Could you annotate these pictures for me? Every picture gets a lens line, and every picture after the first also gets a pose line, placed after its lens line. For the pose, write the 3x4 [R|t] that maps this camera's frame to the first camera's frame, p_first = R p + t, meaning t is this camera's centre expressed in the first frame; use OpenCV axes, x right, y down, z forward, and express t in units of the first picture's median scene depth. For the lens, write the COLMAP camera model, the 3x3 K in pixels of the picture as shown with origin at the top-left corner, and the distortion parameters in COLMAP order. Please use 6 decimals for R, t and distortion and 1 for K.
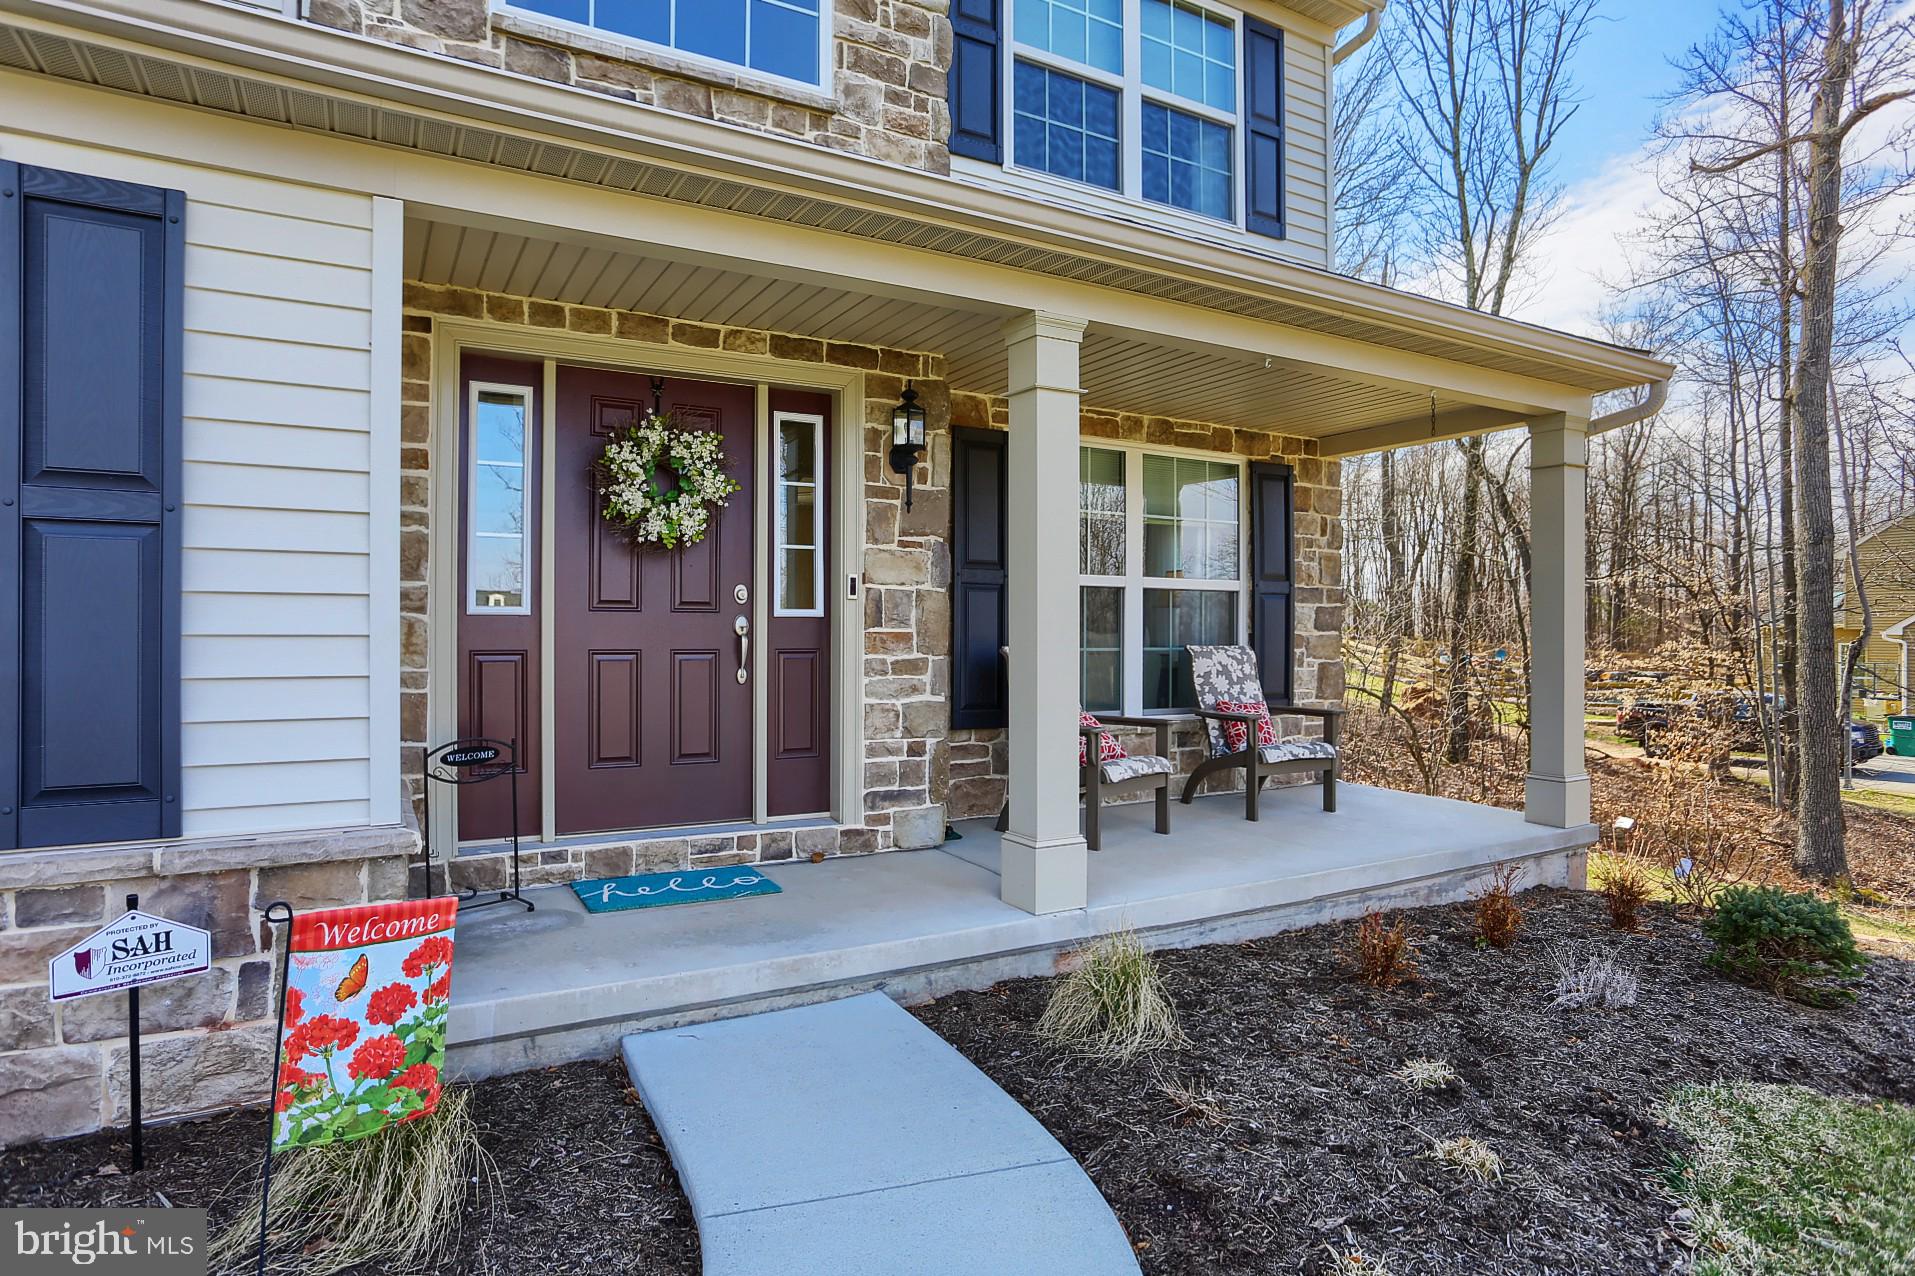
lens RADIAL K [[1062.3, 0, 957.5], [0, 1062.3, 638.0], [0, 0, 1]] dist [-0.024767, 0.000283]
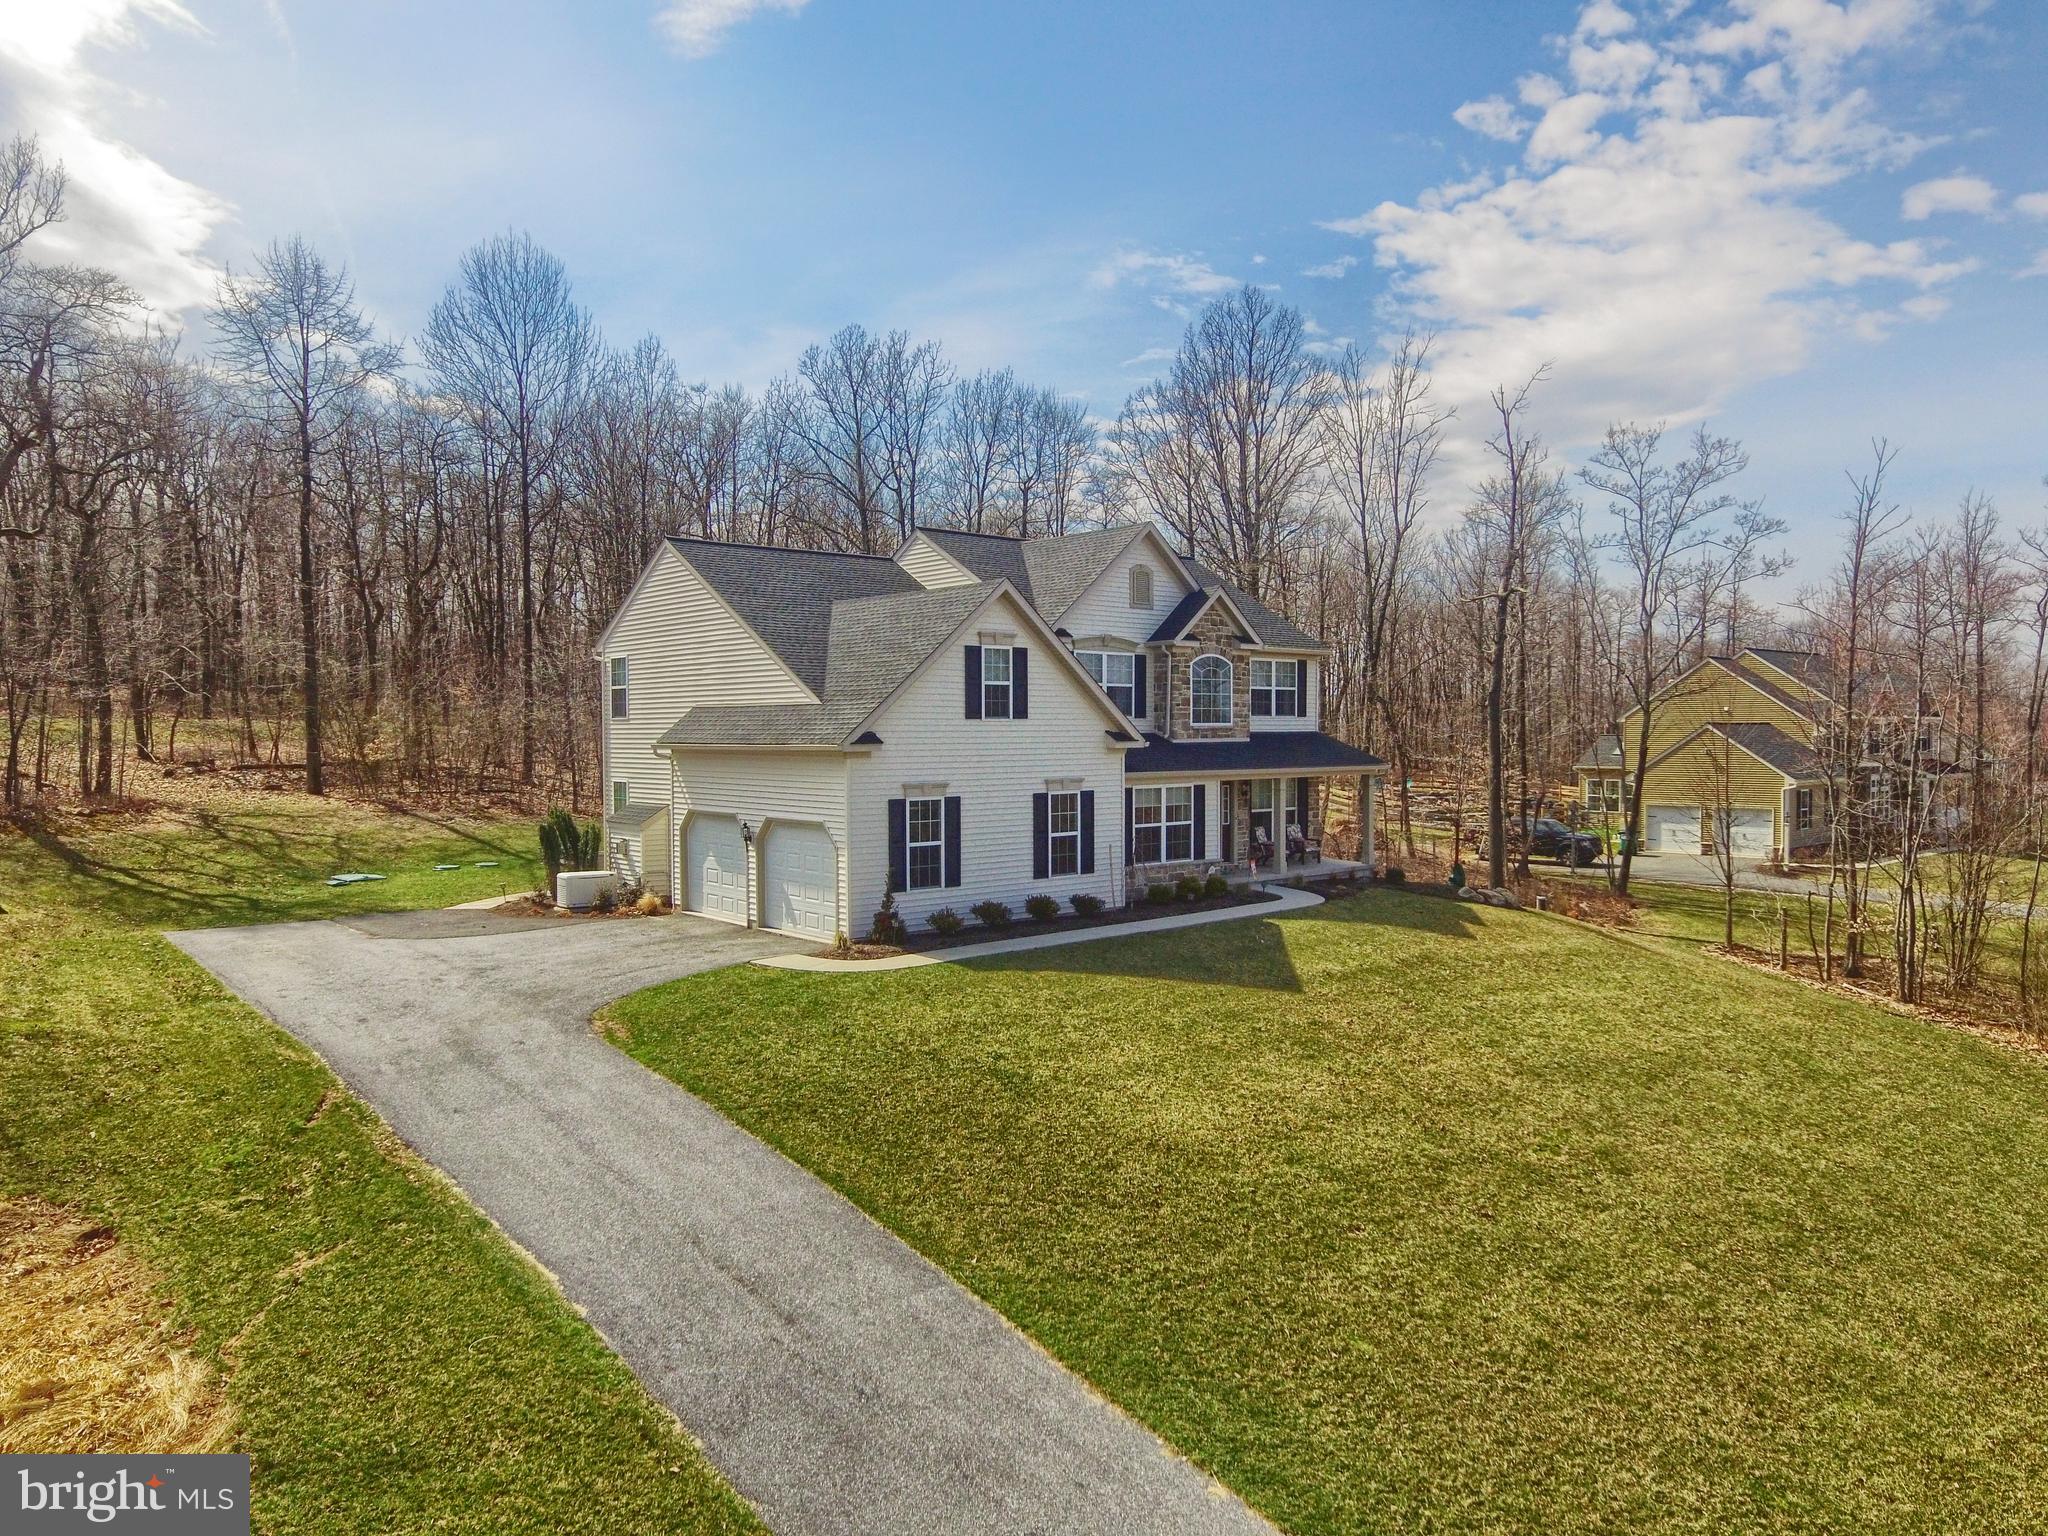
lens RADIAL K [[1399.3, 0, 1024.0], [0, 1399.3, 768.0], [0, 0, 1]] dist [-0.004512, 0.002198]
pose [[0.982820, -0.005117, 0.184497, -2.390343], [-0.000542, 0.999531, 0.030607, -0.505246], [-0.184568, -0.030181, 0.982356, -5.556925]]
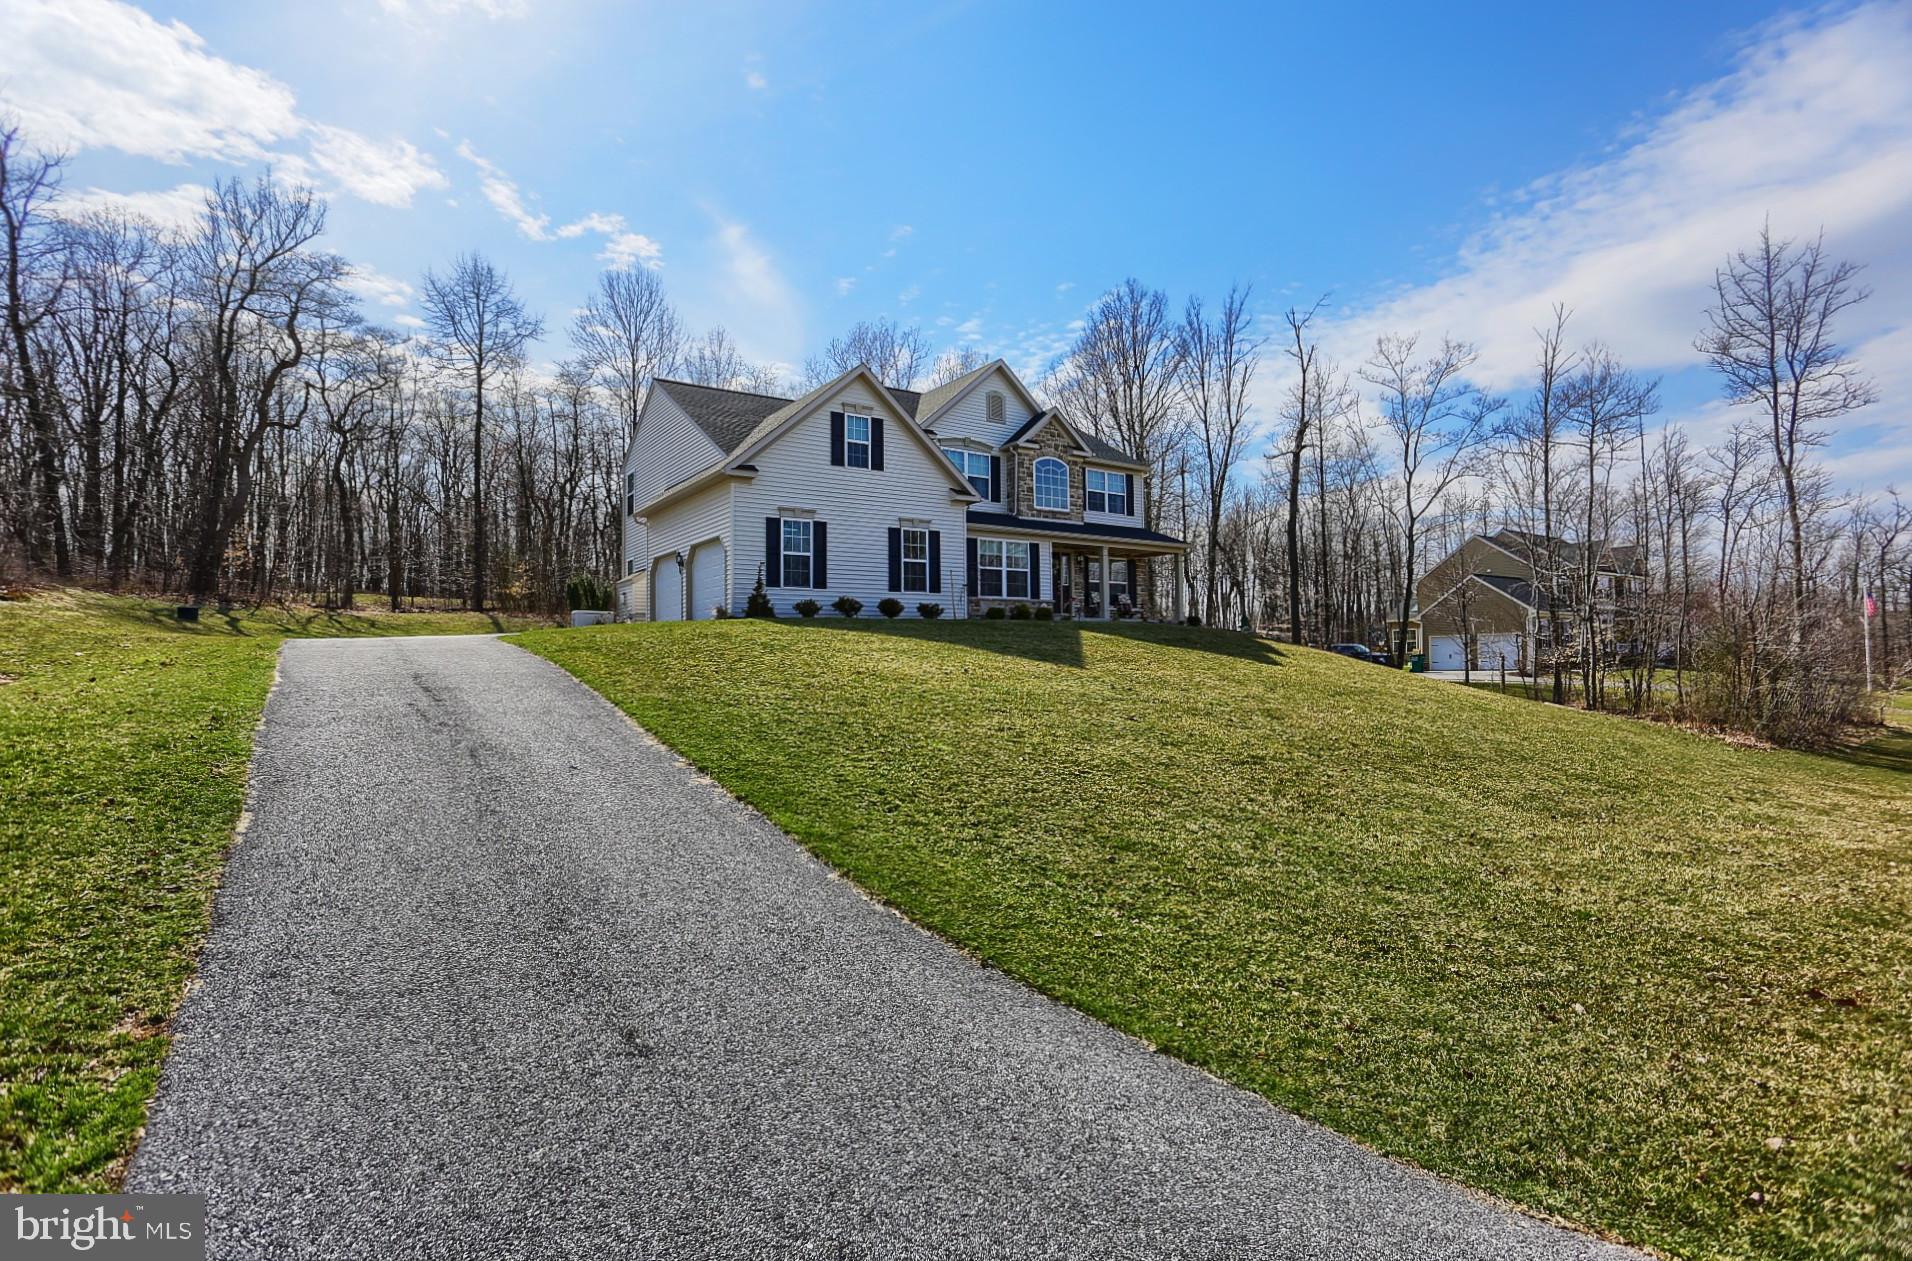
lens RADIAL K [[933.6, 0, 956.0], [0, 933.6, 630.5], [0, 0, 1]] dist [-0.040139, -0.000566]
pose [[0.995891, -0.003784, 0.090484, -1.424654], [0.006669, 0.999478, -0.031600, 0.468173], [-0.090318, 0.032074, 0.995396, -5.039478]]
